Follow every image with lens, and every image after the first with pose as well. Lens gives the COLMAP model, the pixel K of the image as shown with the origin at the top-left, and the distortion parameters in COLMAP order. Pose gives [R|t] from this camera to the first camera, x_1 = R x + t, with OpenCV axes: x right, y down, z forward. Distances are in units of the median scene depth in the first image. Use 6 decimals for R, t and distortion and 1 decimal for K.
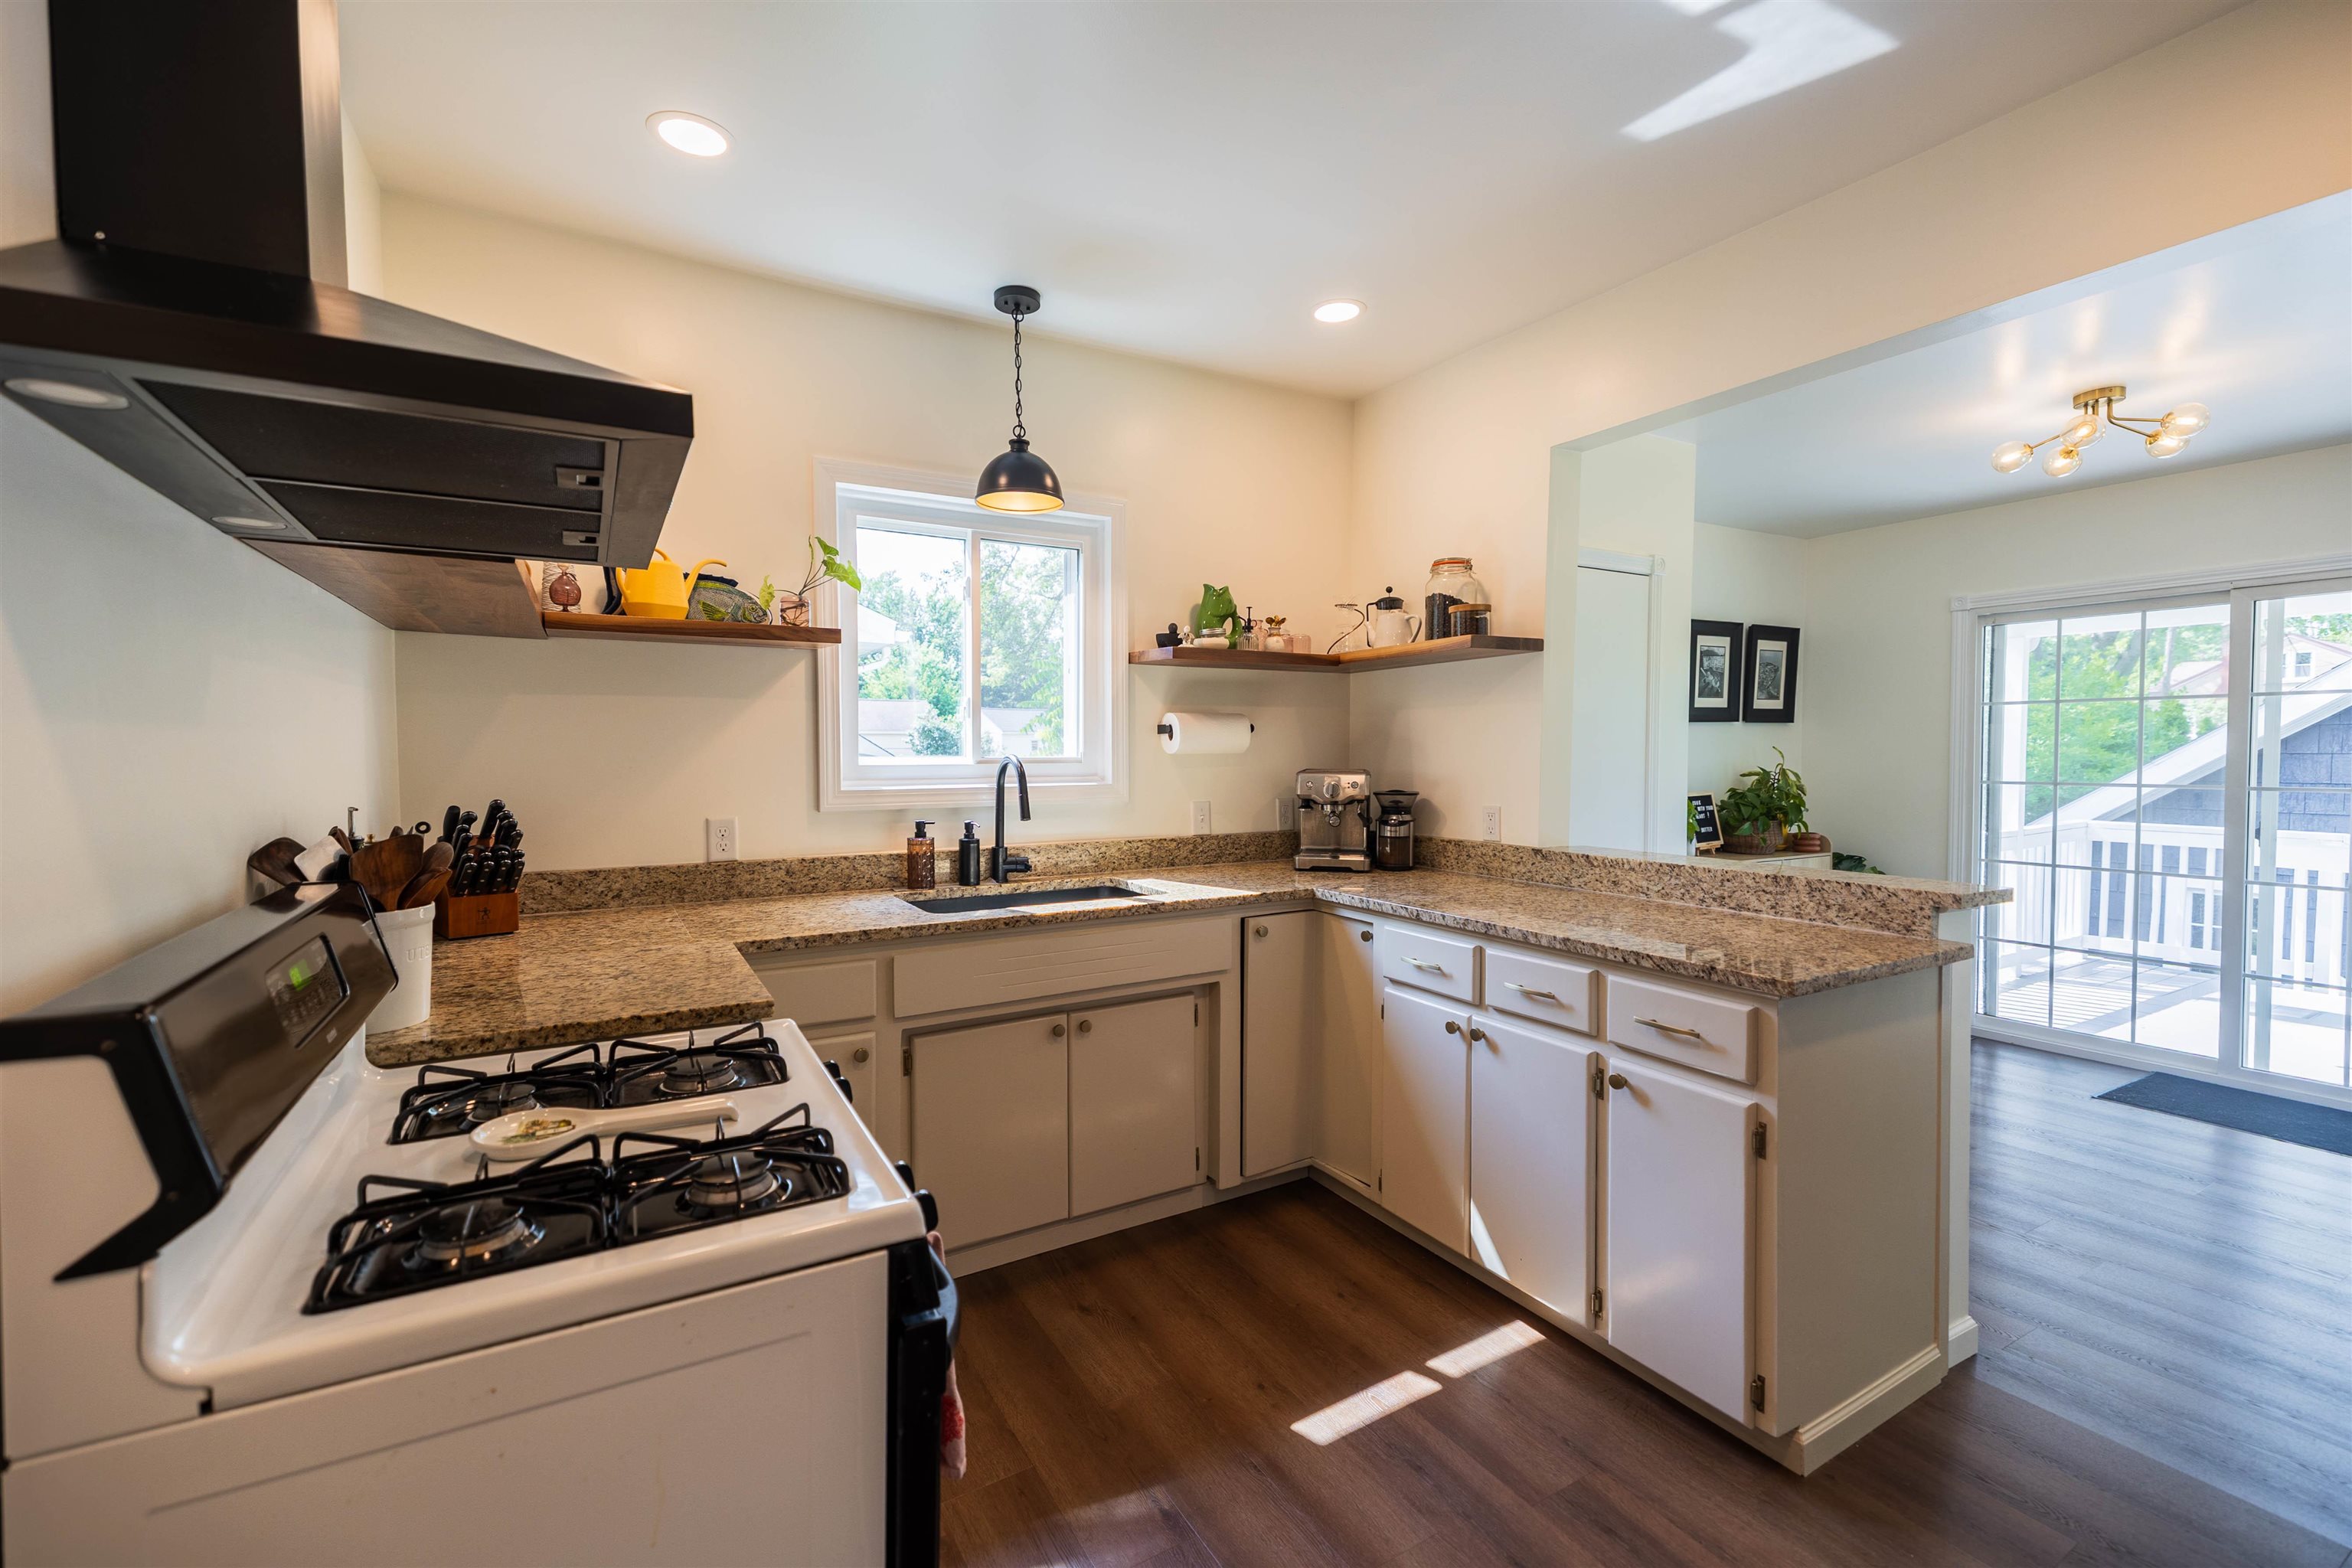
lens RADIAL K [[1022.5, 0, 1176.0], [0, 1022.5, 784.0], [0, 0, 1]] dist [0.000195, -0.000009]
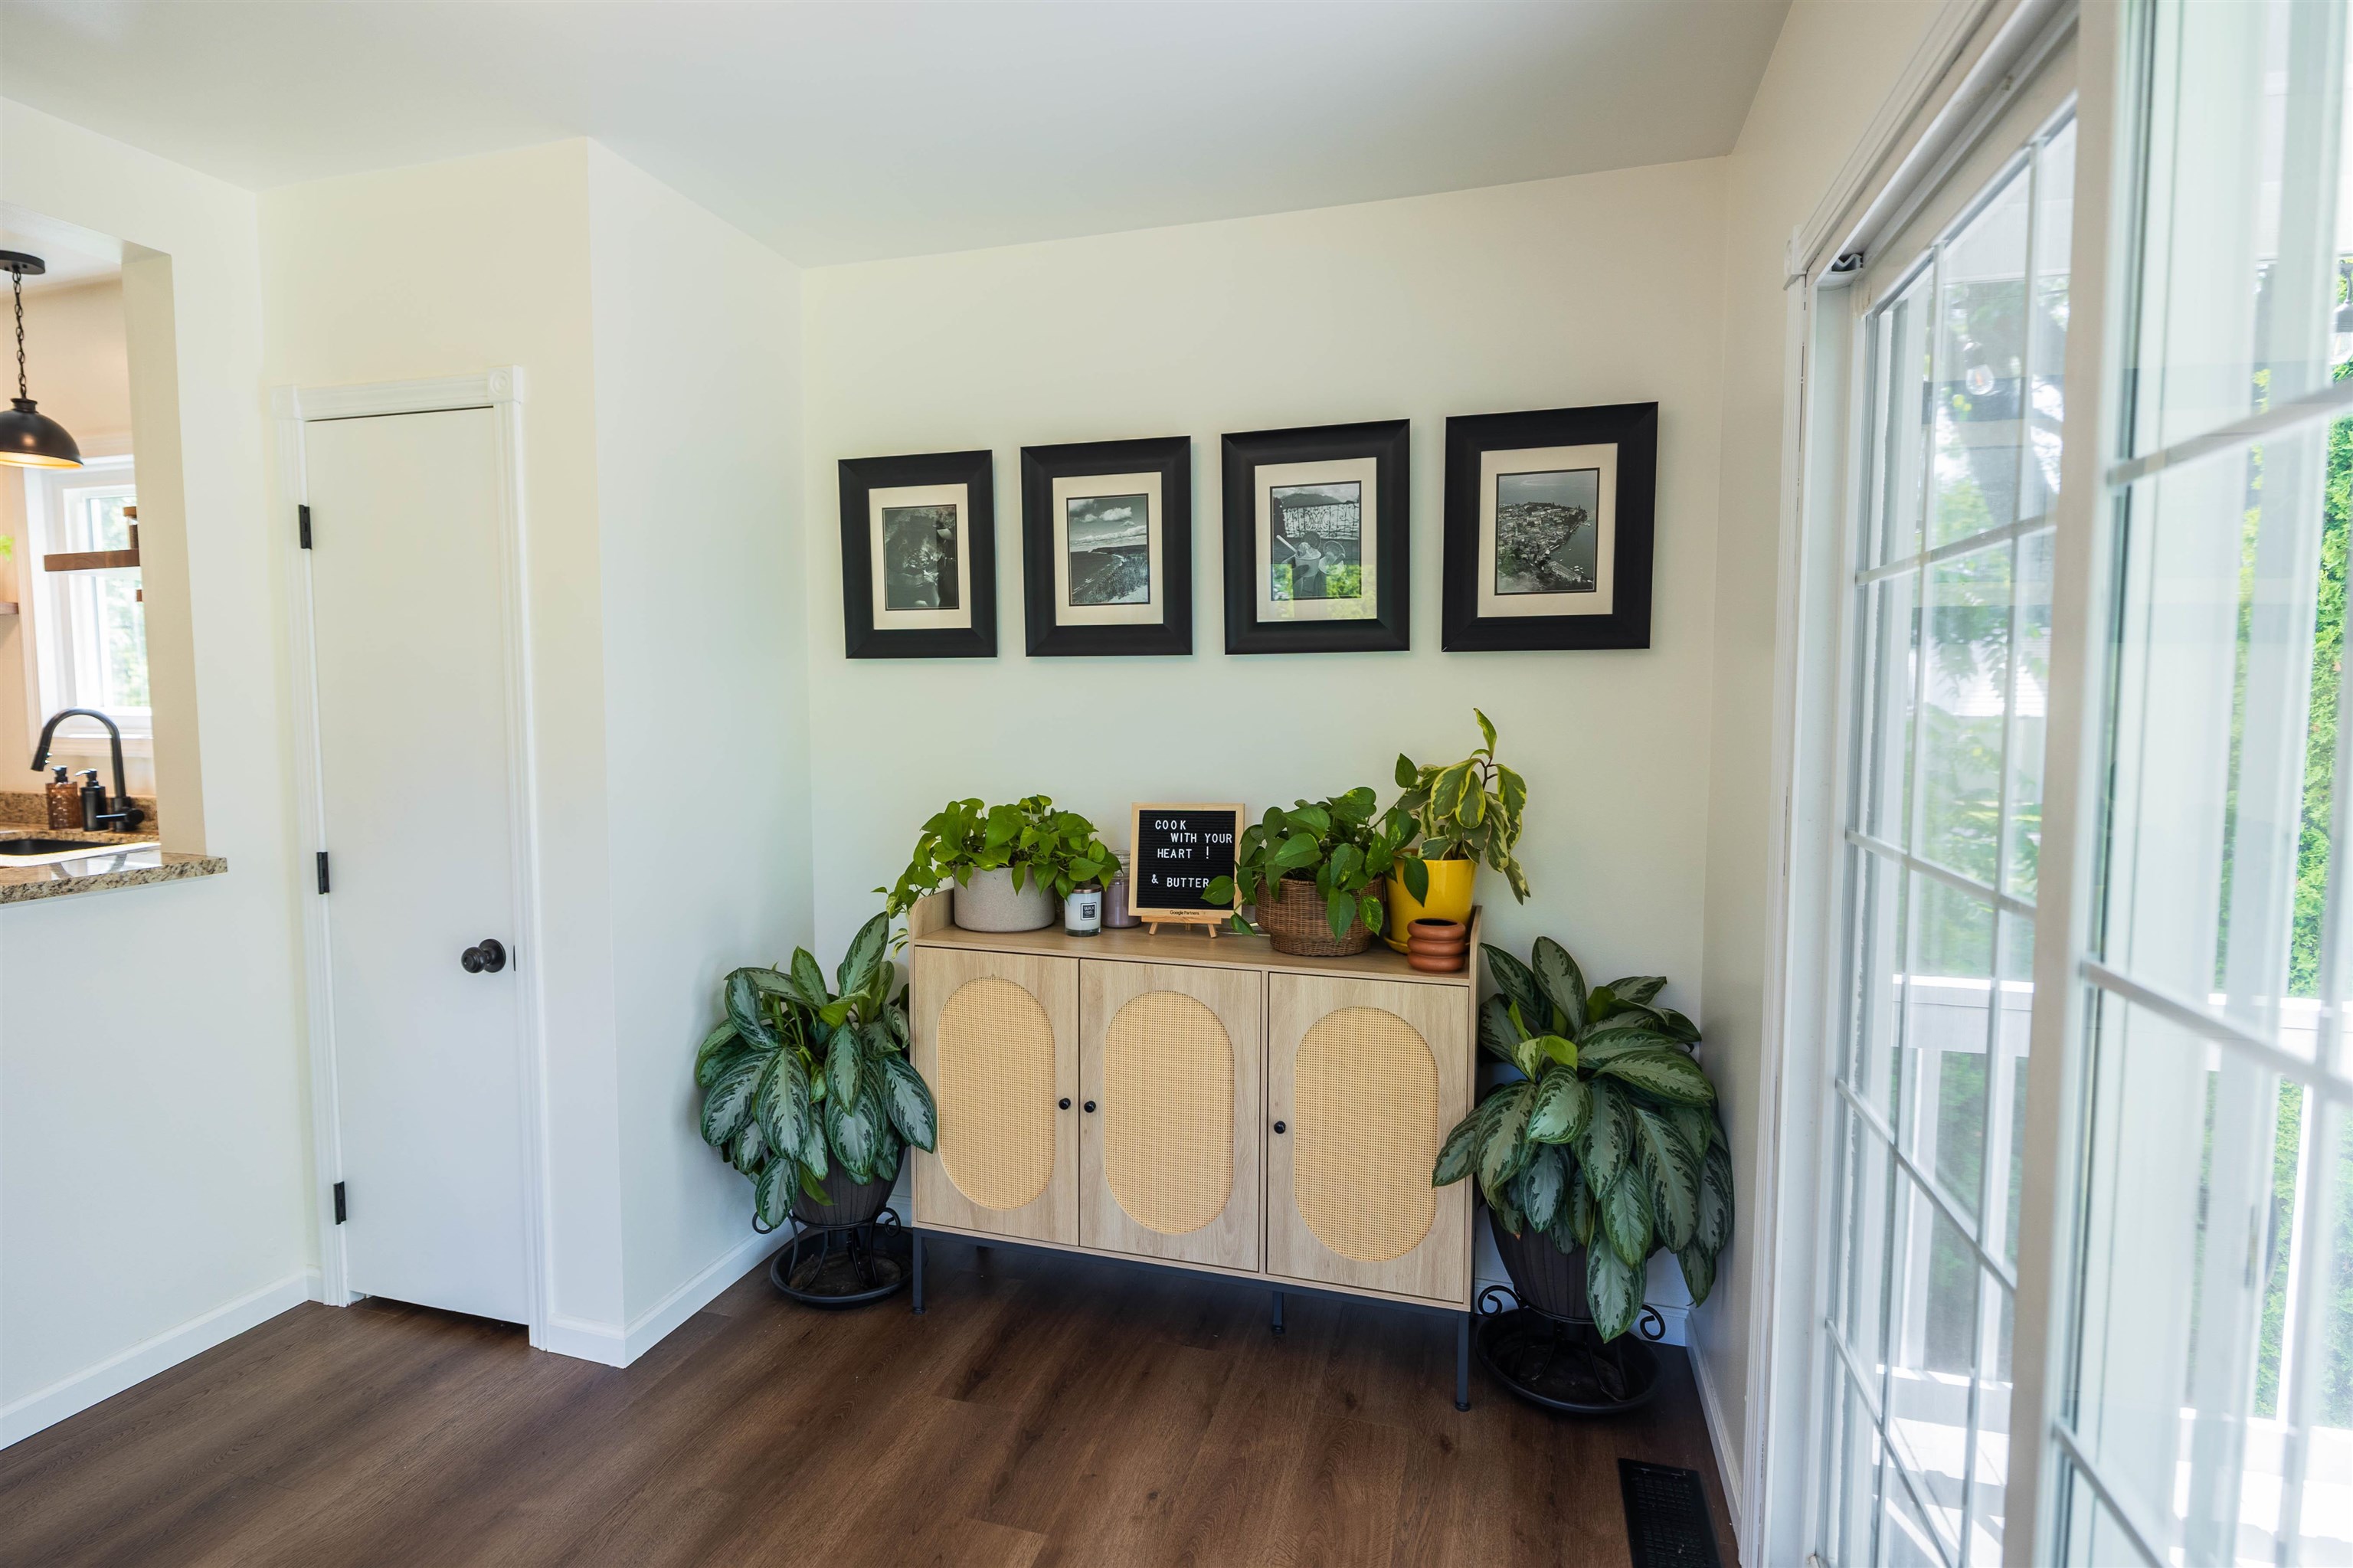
lens RADIAL K [[1124.5, 0, 1176.5], [0, 1124.5, 784.0], [0, 0, 1]] dist [0.000702, -0.011787]
pose [[0.691004, 0.060078, -0.720350, 0.848311], [-0.029879, 0.998062, 0.054579, -0.027633], [0.722233, -0.016191, 0.691460, 0.608497]]
